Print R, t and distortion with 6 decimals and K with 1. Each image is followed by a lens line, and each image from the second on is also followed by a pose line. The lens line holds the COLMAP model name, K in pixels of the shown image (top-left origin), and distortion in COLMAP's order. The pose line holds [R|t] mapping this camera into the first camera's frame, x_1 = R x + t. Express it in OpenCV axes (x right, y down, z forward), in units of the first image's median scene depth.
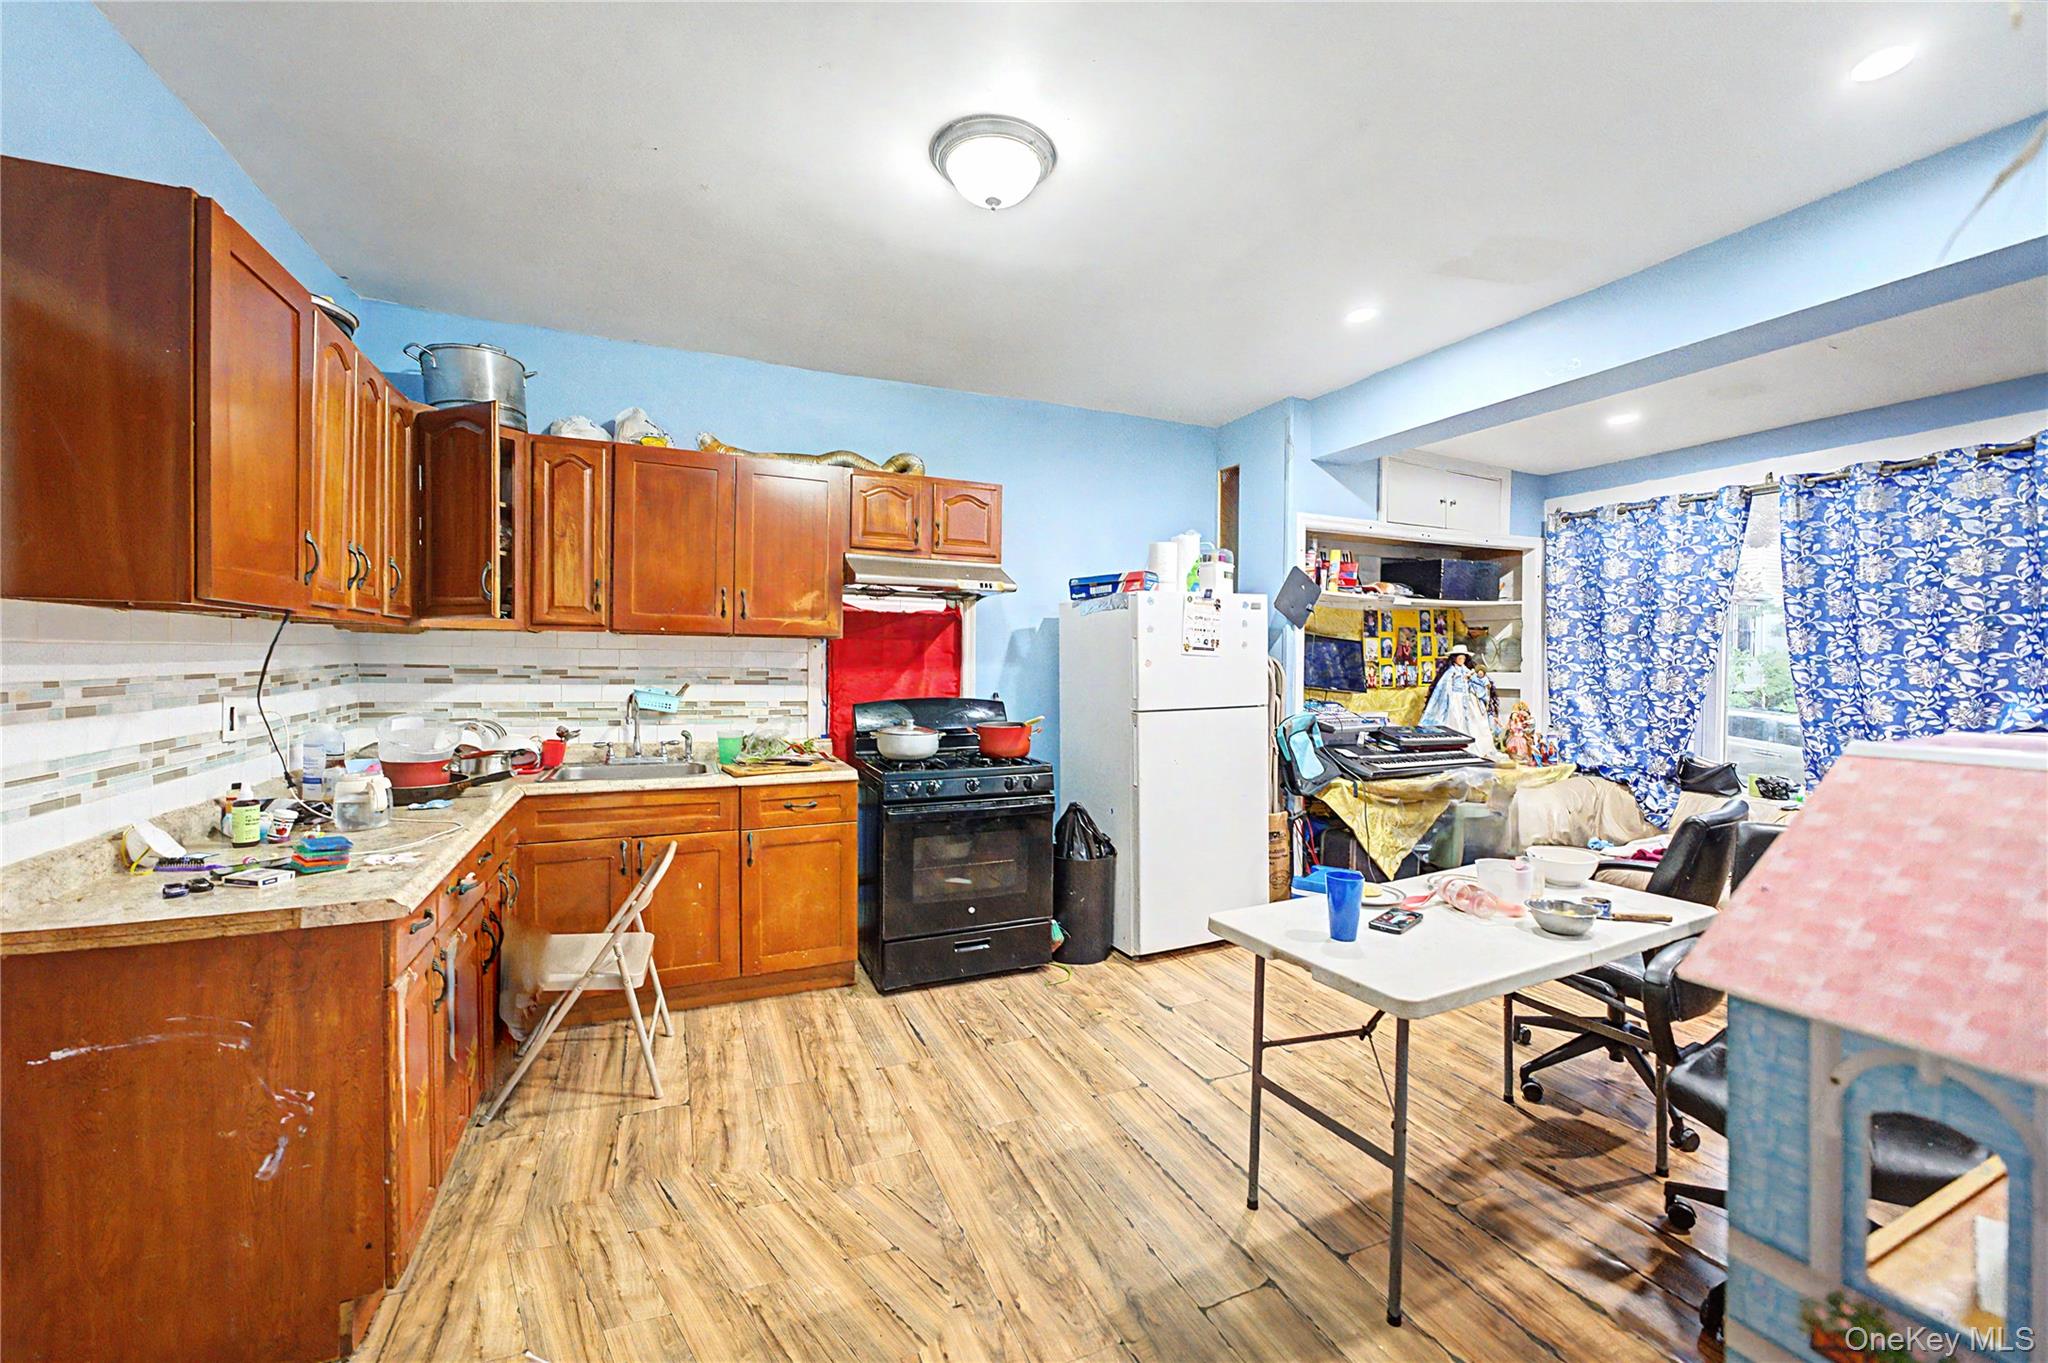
lens RADIAL K [[805.5, 0, 1038.1], [0, 805.5, 670.7], [0, 0, 1]] dist [-0.001173, -0.000060]
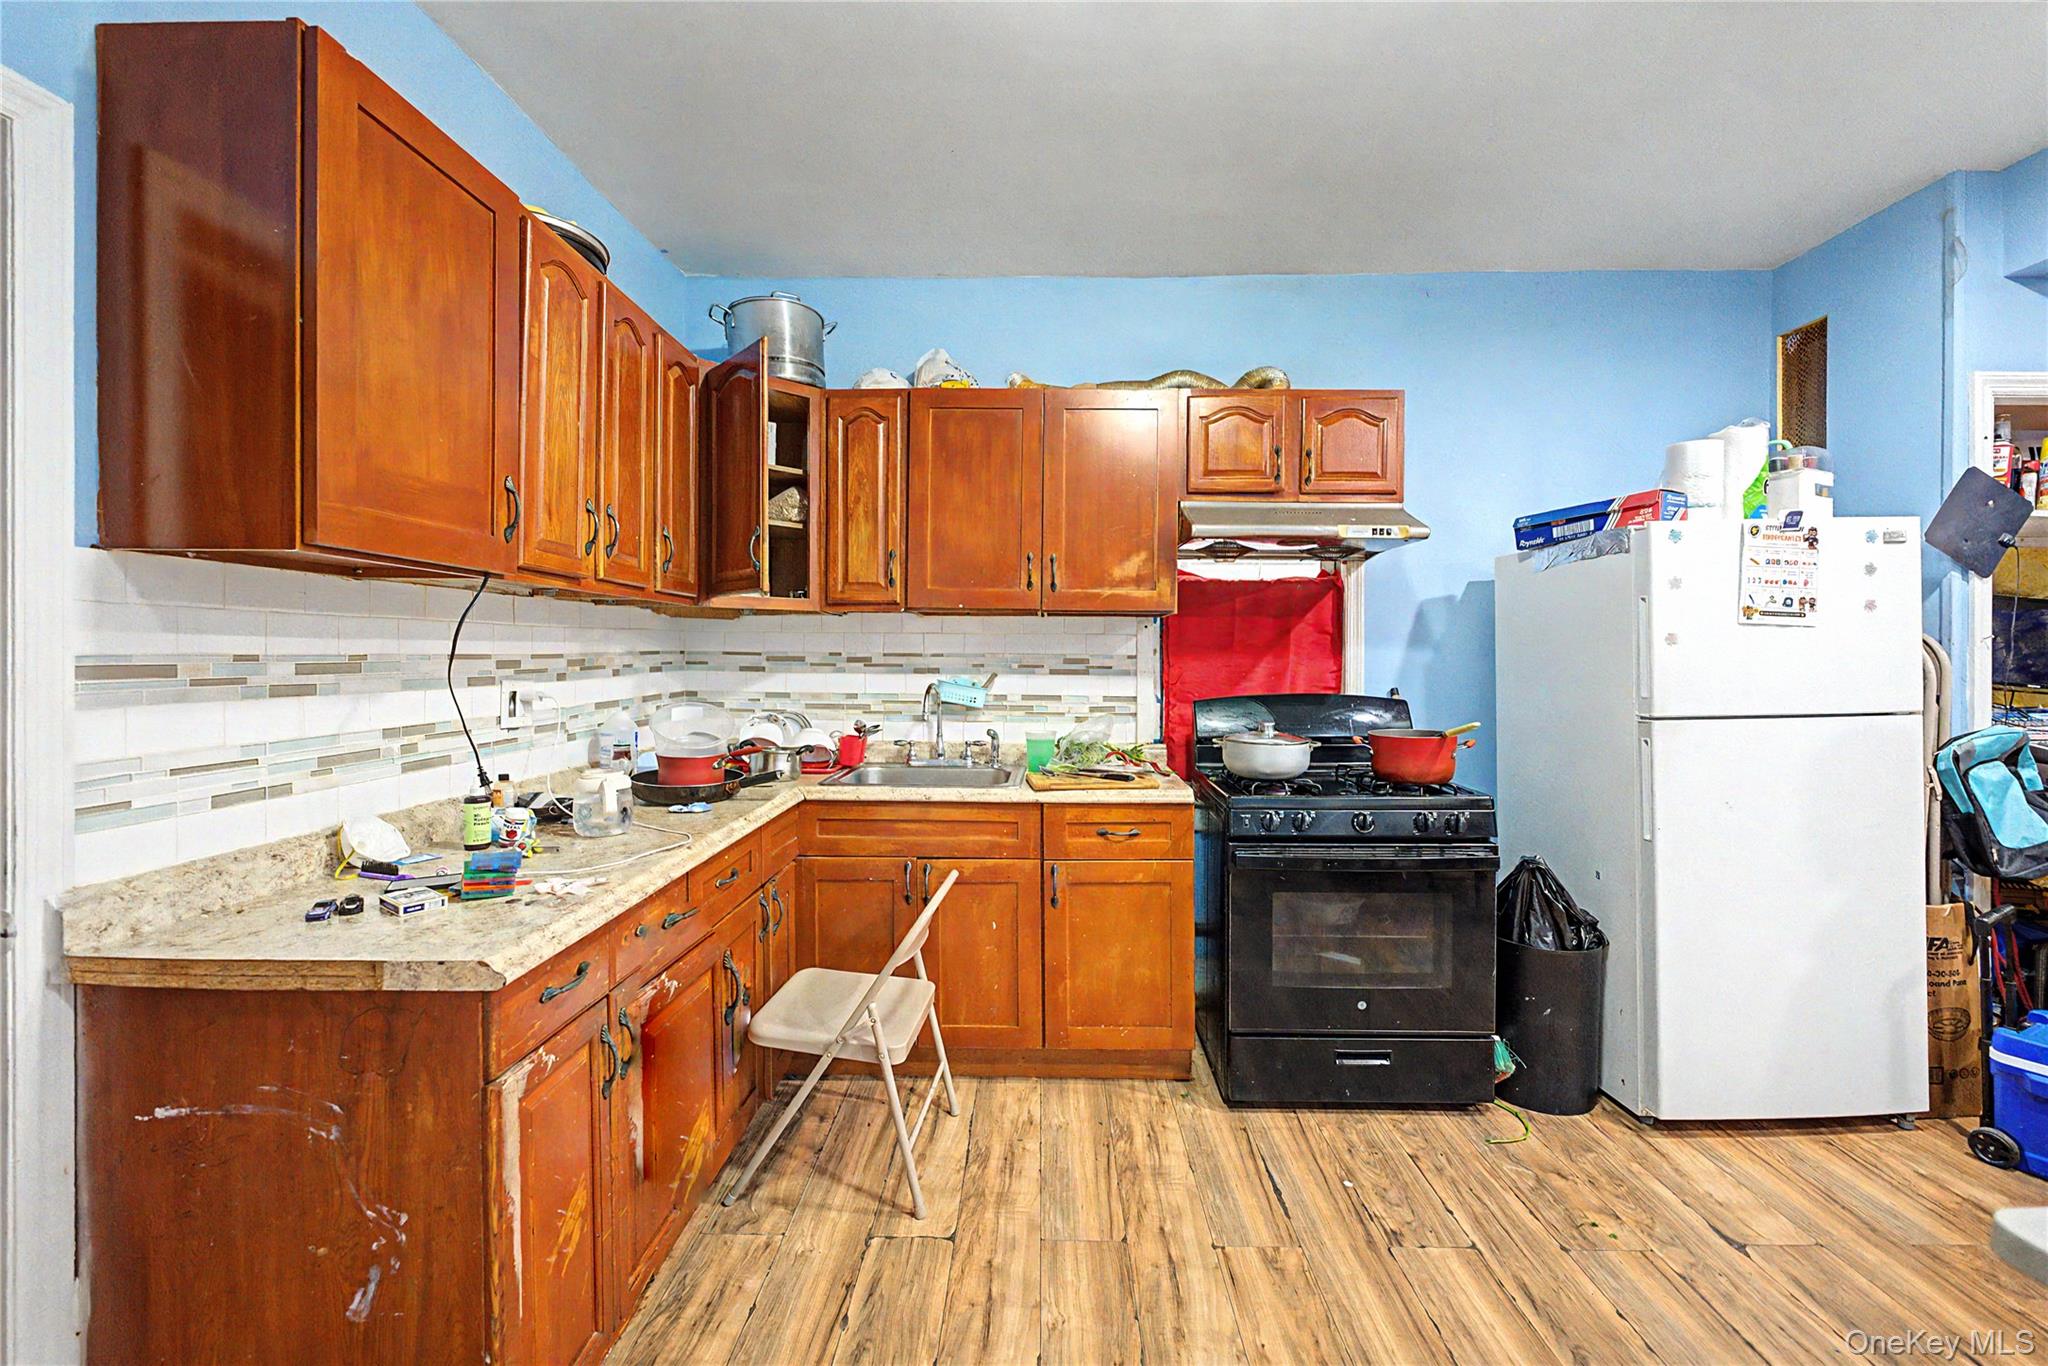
lens RADIAL K [[805.5, 0, 1038.1], [0, 805.5, 672.2], [0, 0, 1]] dist [-0.001173, -0.000060]
pose [[0.900025, -0.002944, -0.435828, -0.033086], [0.002648, 0.999996, -0.001288, 0.017389], [0.435830, 0.000005, 0.900029, 0.284619]]
